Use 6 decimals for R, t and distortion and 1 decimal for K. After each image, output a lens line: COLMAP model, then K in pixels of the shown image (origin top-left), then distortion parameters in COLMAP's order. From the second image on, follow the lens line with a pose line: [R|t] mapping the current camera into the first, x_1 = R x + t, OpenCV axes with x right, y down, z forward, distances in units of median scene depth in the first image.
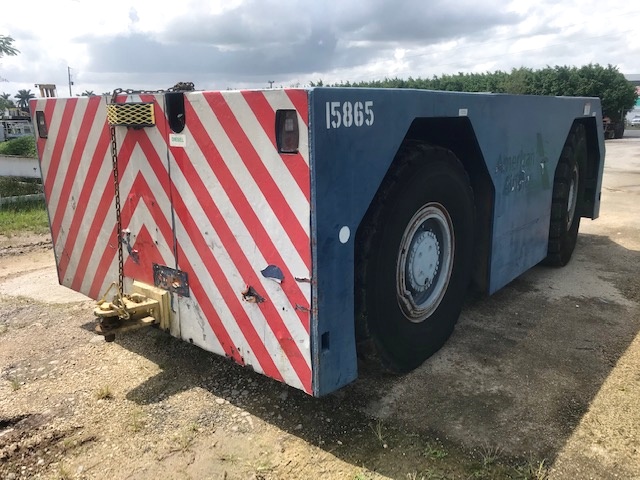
lens RADIAL K [[521.6, 0, 320.0], [0, 521.6, 240.0], [0, 0, 1]] dist [0.129114, -0.003551]
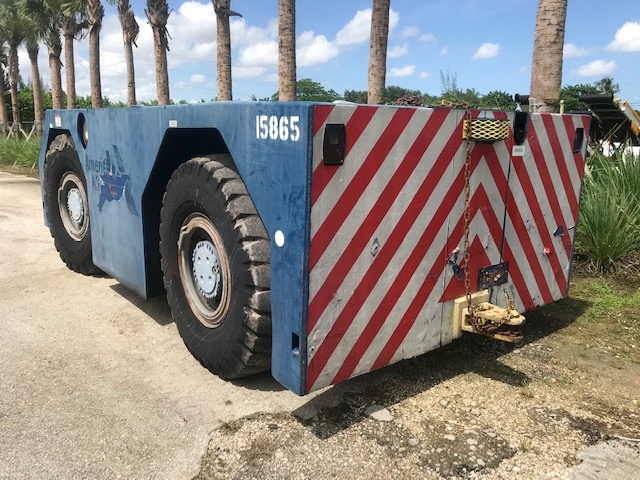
lens RADIAL K [[521.6, 0, 320.0], [0, 521.6, 240.0], [0, 0, 1]] dist [0.129114, -0.003551]
pose [[0.142728, -0.183572, 0.972589, -1.367920], [0.207547, 0.966354, 0.151937, -0.237853], [-0.967757, 0.180173, 0.176026, 1.104048]]
